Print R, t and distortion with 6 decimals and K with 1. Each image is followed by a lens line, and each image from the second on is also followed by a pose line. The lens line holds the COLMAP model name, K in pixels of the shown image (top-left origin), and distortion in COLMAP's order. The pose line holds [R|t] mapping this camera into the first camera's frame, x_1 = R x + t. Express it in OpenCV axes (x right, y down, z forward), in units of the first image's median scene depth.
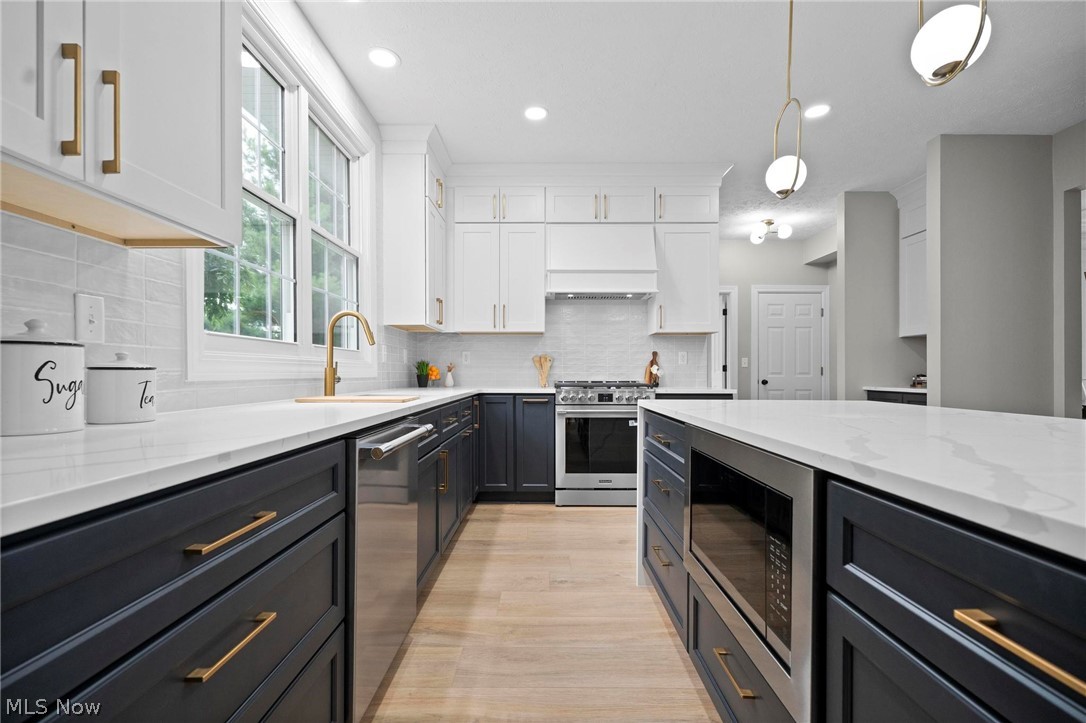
lens RADIAL K [[484.3, 0, 543.2], [0, 484.3, 371.7], [0, 0, 1]] dist [0.001950, -0.001989]
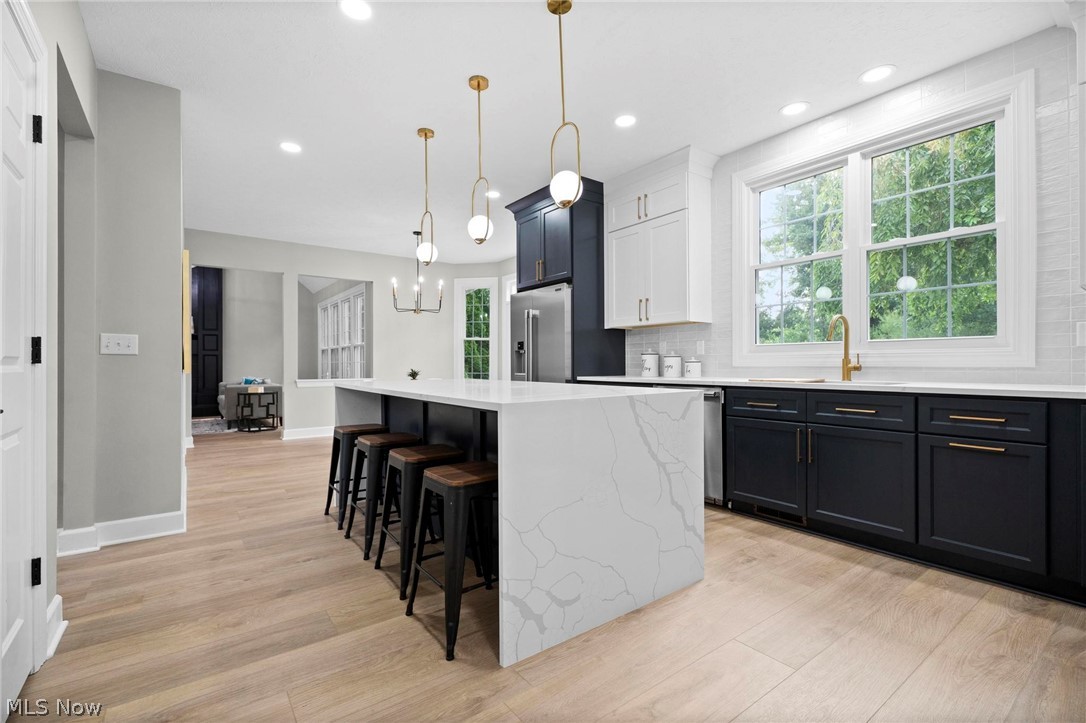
lens RADIAL K [[484.3, 0, 543.6], [0, 484.3, 363.3], [0, 0, 1]] dist [0.001950, -0.001989]
pose [[-0.797401, 0.000512, -0.603449, 0.664784], [0.002941, 0.999991, -0.003038, 0.003609], [0.603442, -0.004197, -0.797396, 1.013582]]
